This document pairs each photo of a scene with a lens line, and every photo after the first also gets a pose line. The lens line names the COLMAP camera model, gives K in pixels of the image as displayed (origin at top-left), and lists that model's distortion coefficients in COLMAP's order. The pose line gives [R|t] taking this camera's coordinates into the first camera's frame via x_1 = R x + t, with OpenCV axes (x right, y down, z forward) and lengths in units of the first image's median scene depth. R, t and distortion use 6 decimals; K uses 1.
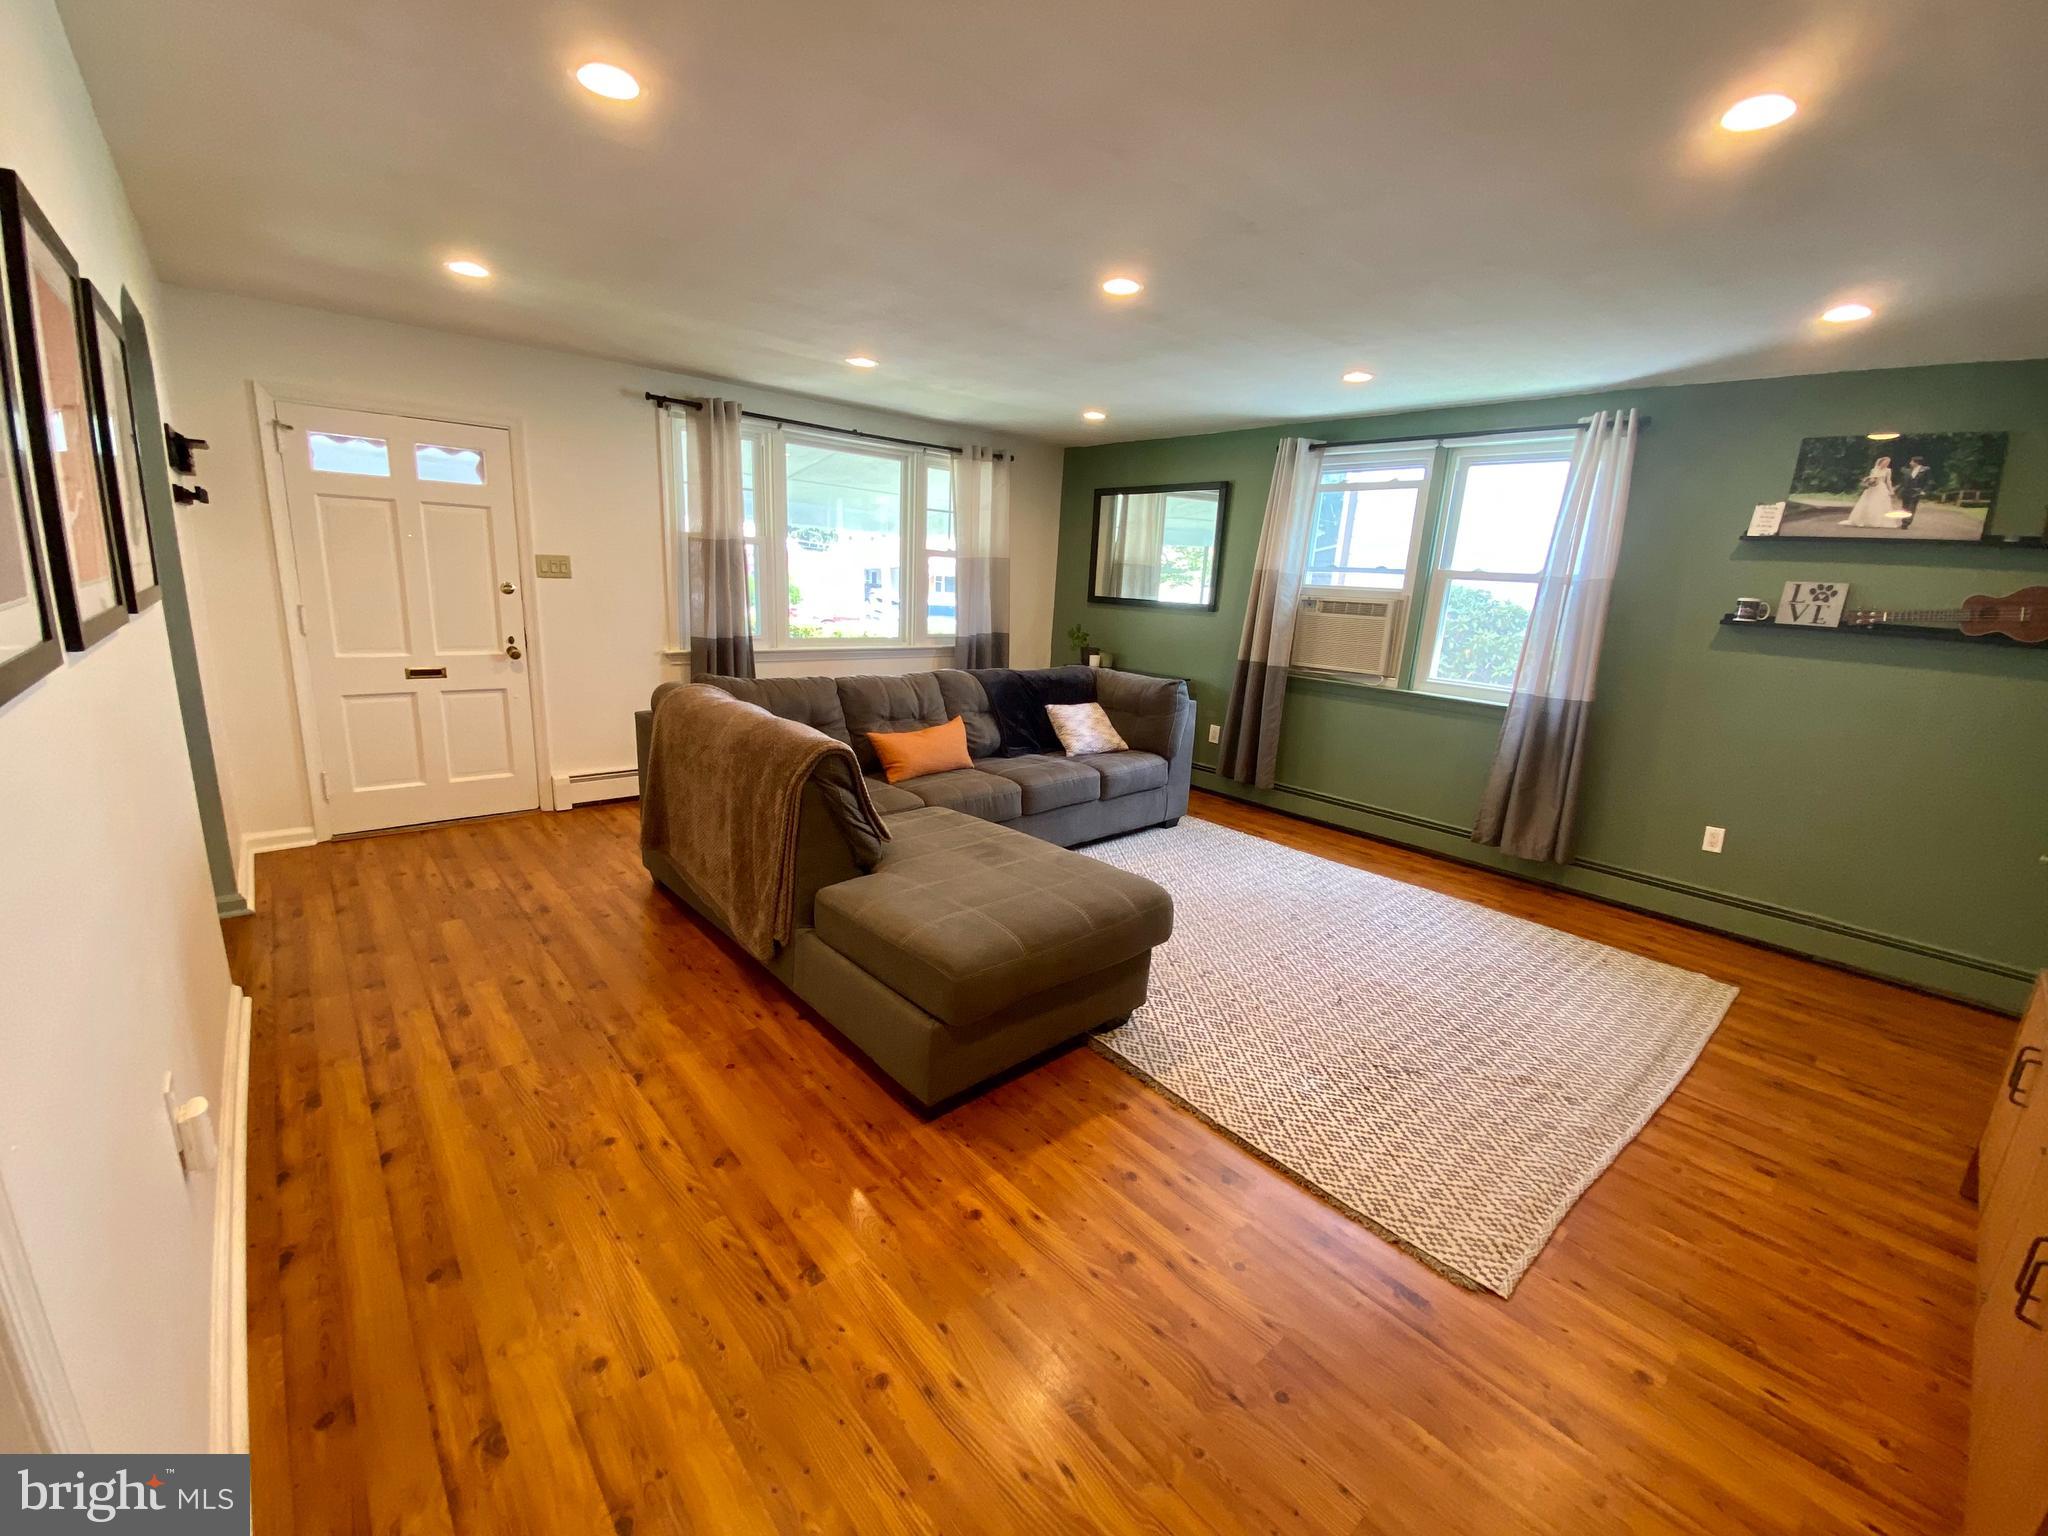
lens RADIAL K [[820.3, 0, 1016.1], [0, 820.3, 776.4], [0, 0, 1]] dist [0.023567, -0.021161]
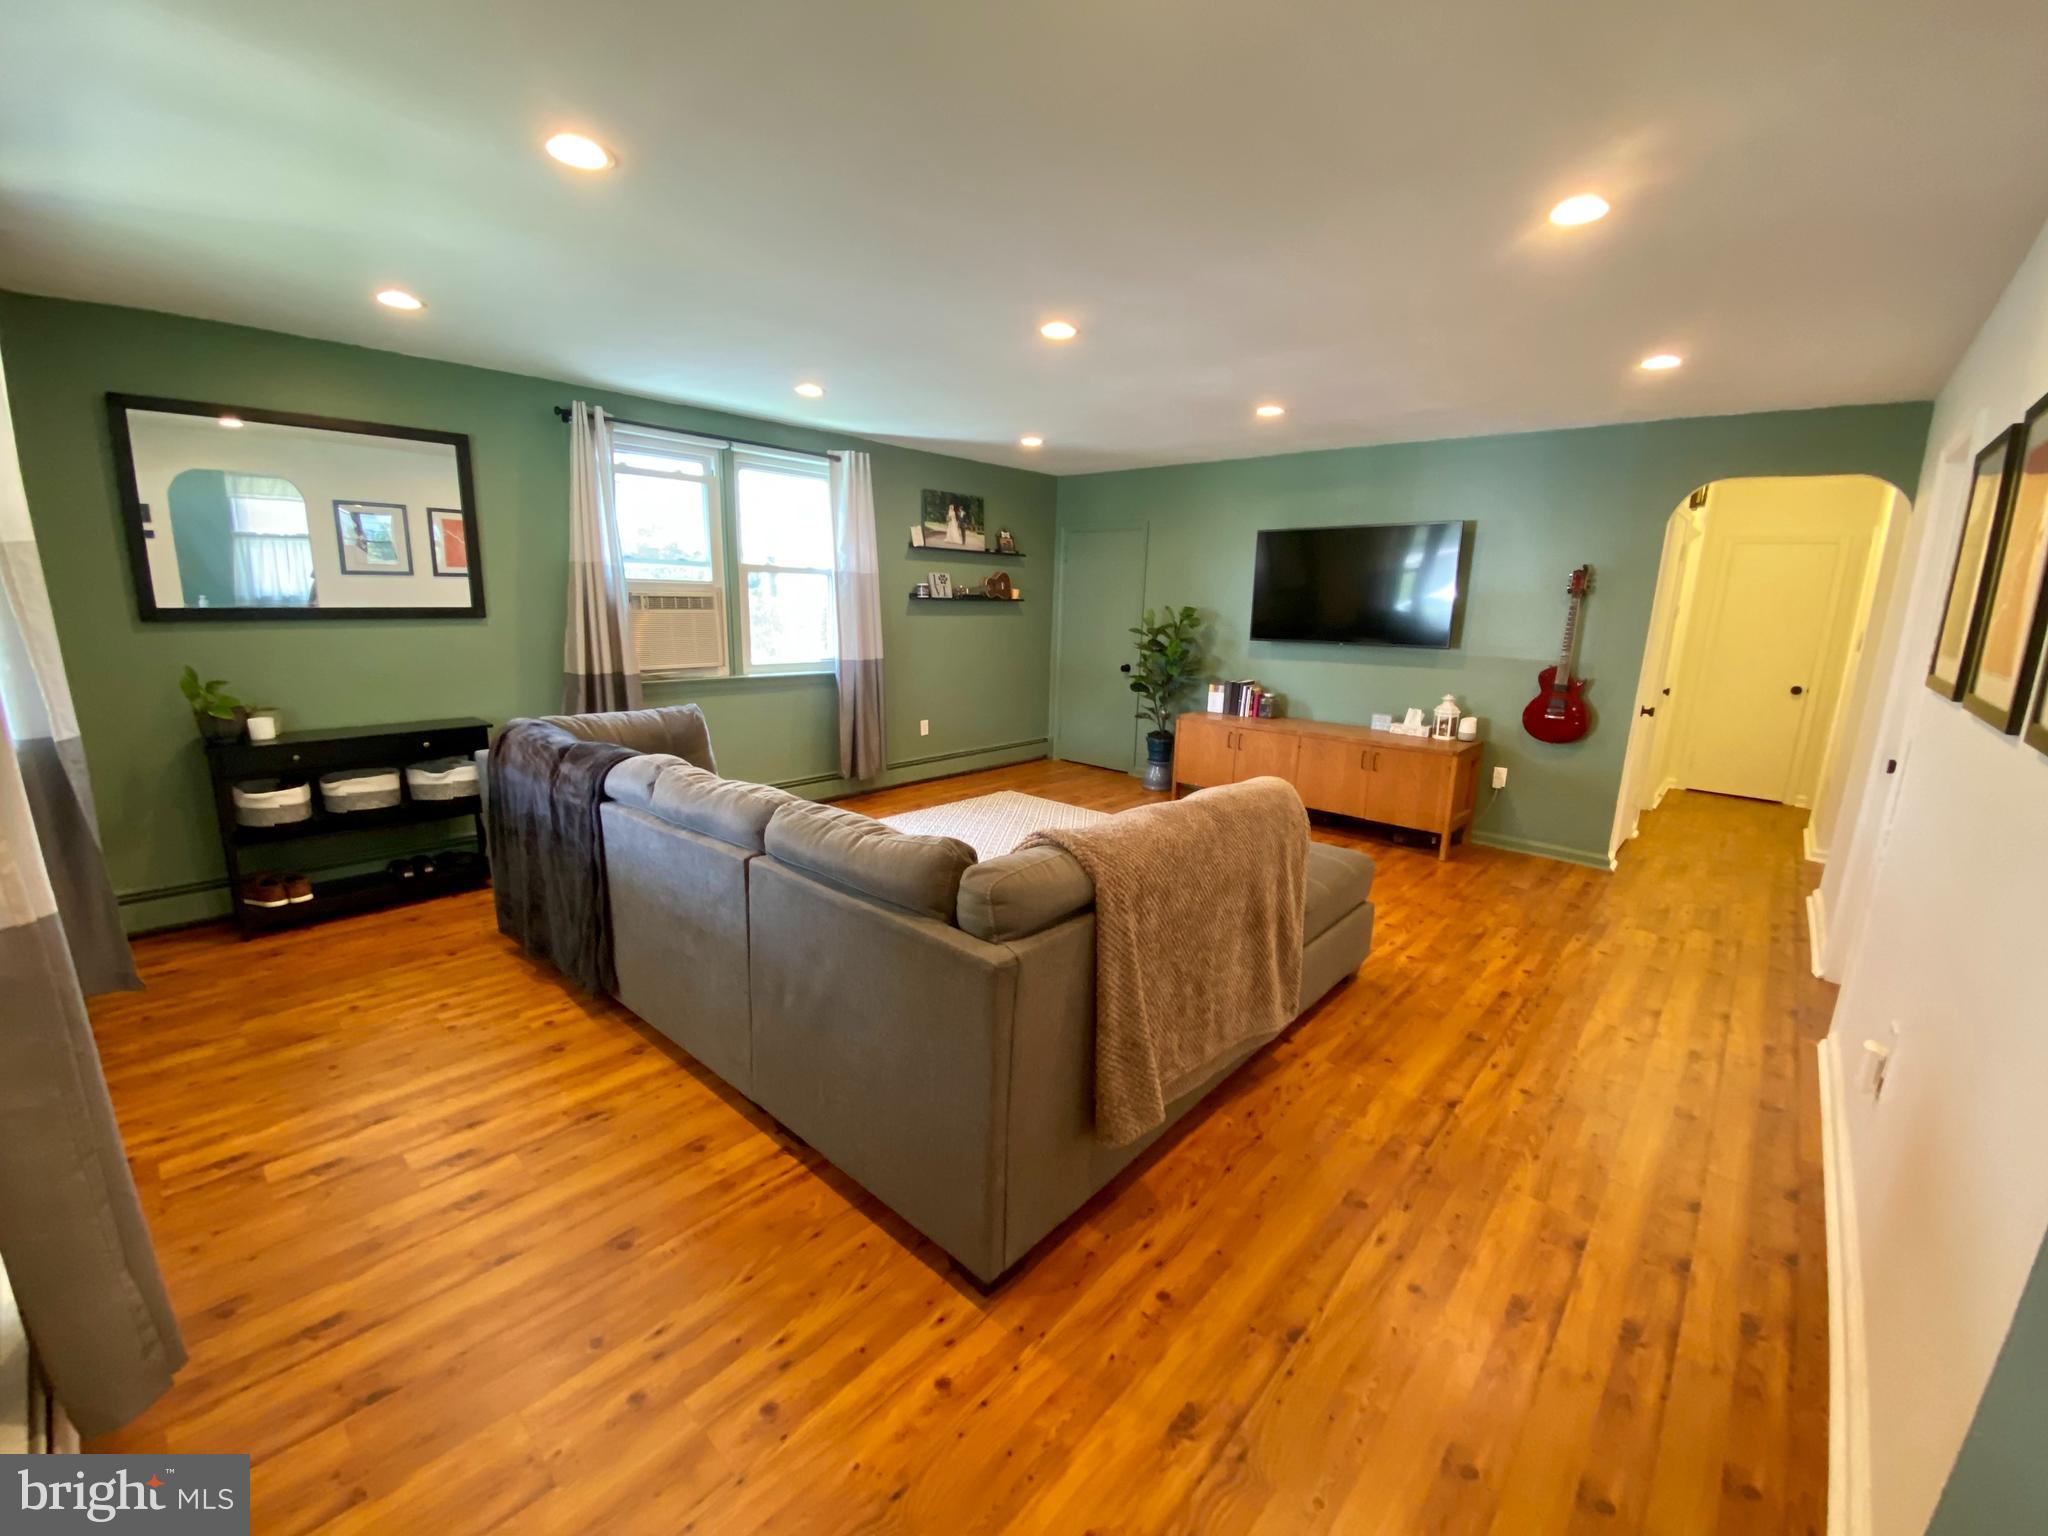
lens RADIAL K [[820.3, 0, 1016.1], [0, 820.3, 776.4], [0, 0, 1]] dist [0.023567, -0.021161]
pose [[-0.106617, -0.272029, 0.956365, -0.742041], [0.206590, 0.934796, 0.288925, -0.256406], [-0.972601, 0.228379, -0.043466, 0.856672]]
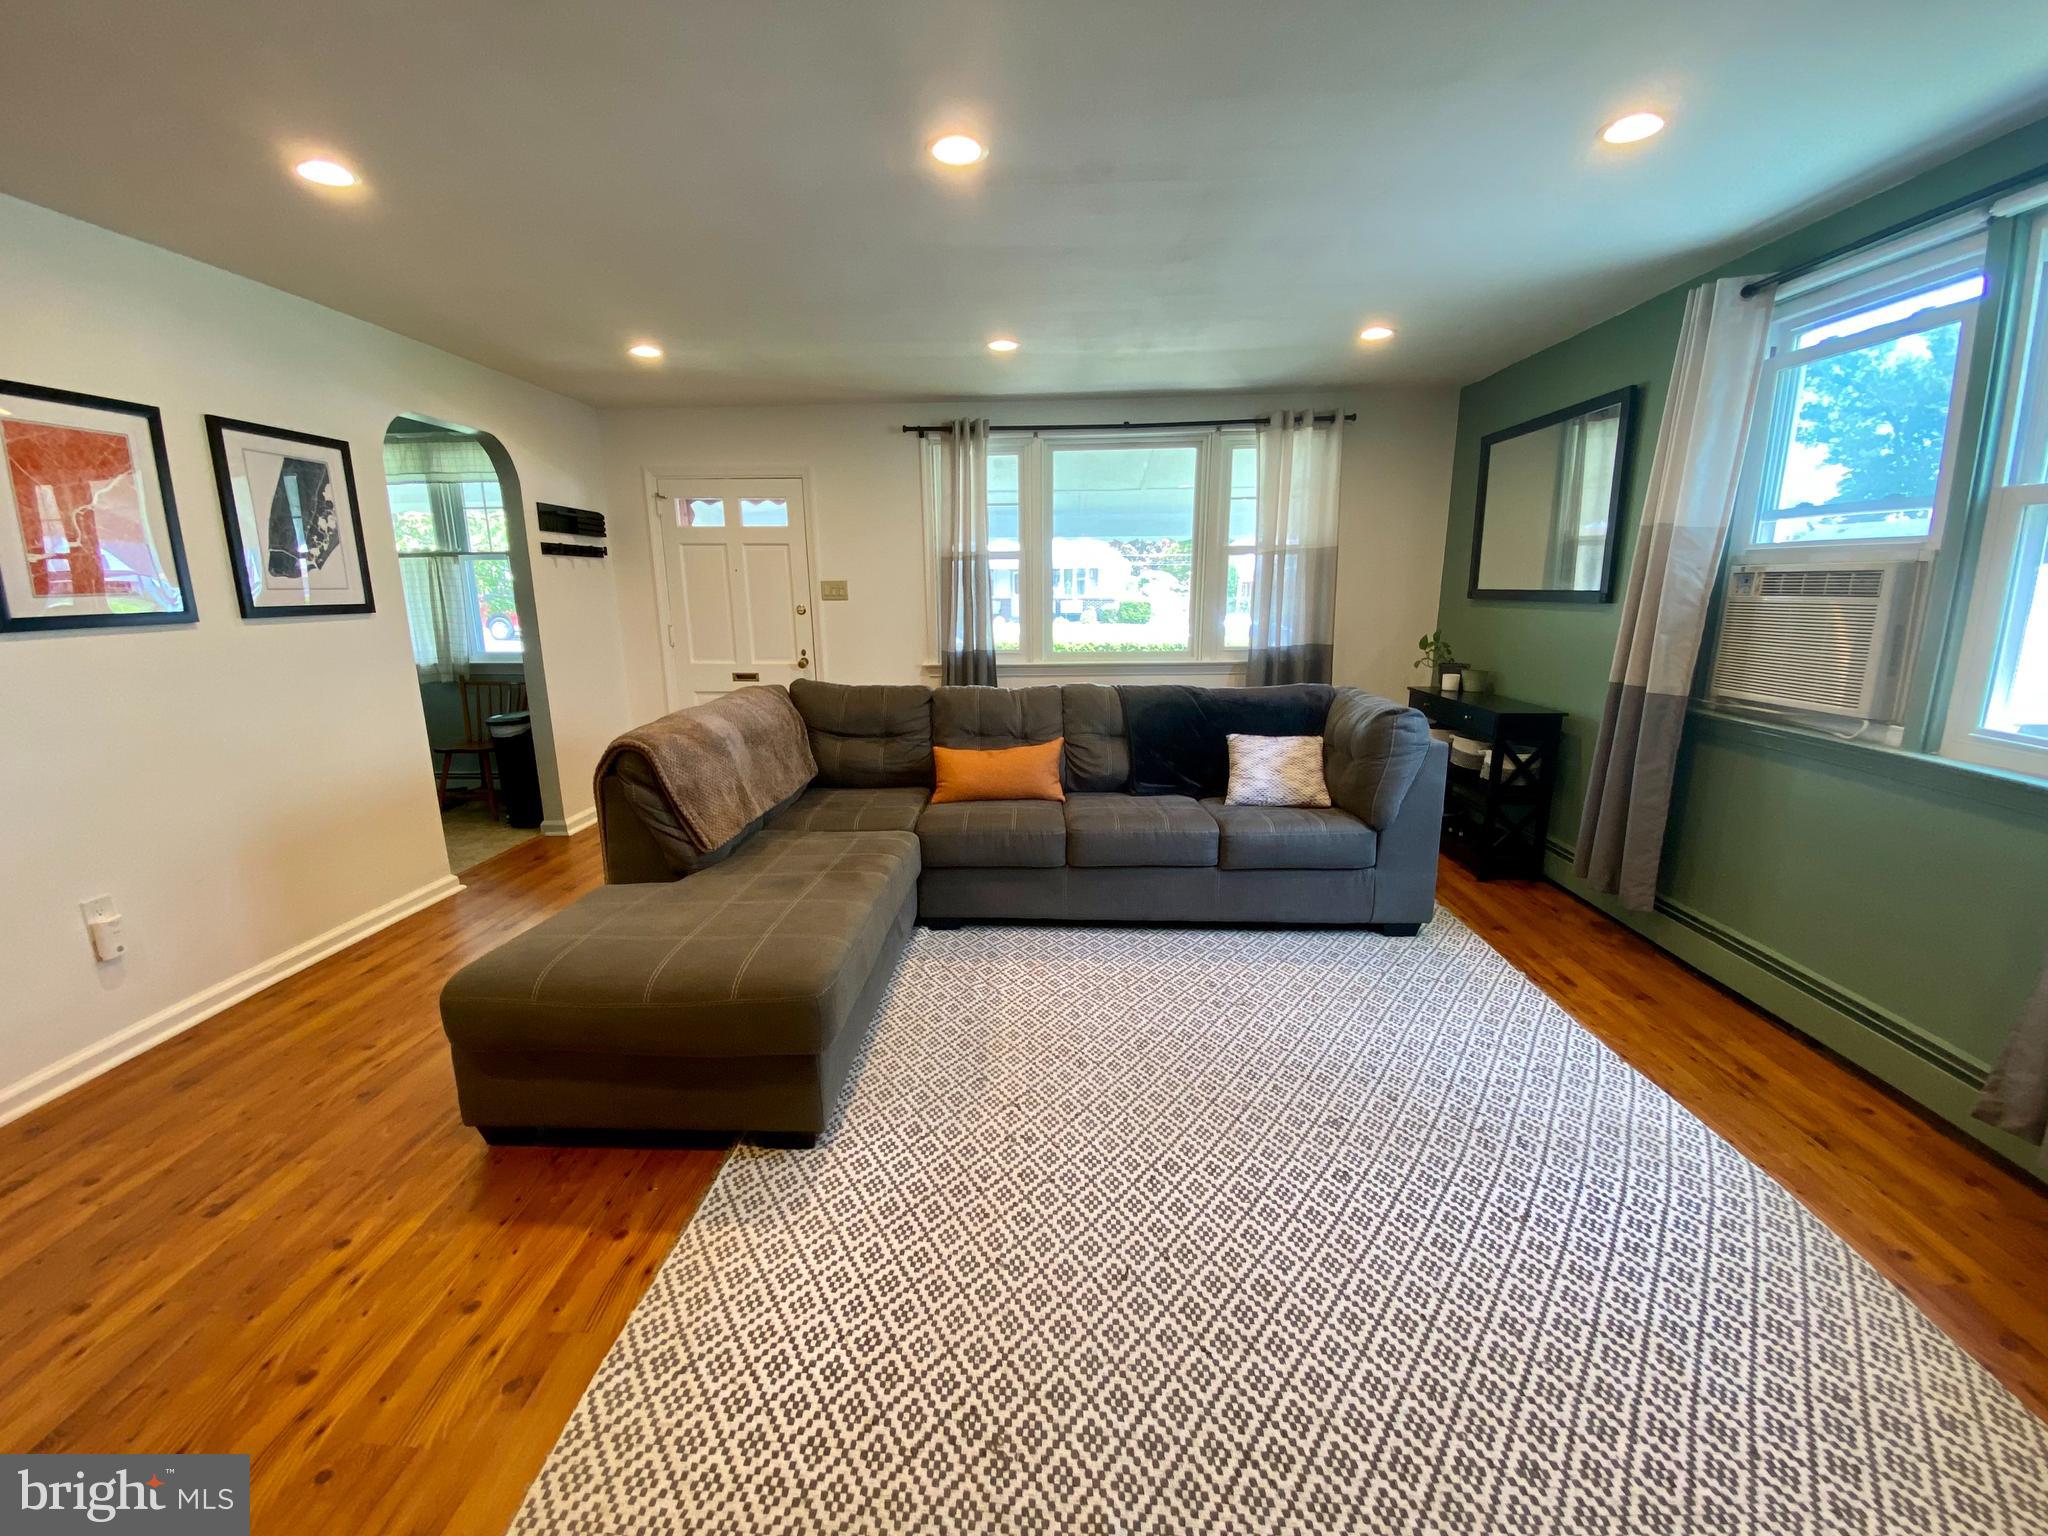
lens RADIAL K [[835.7, 0, 1020.5], [0, 835.7, 764.5], [0, 0, 1]] dist [0.025176, -0.019696]
pose [[0.717134, 0.088852, -0.691248, 0.514929], [-0.120493, 0.992711, 0.002596, -0.045400], [0.686440, 0.081428, 0.722613, 0.370906]]
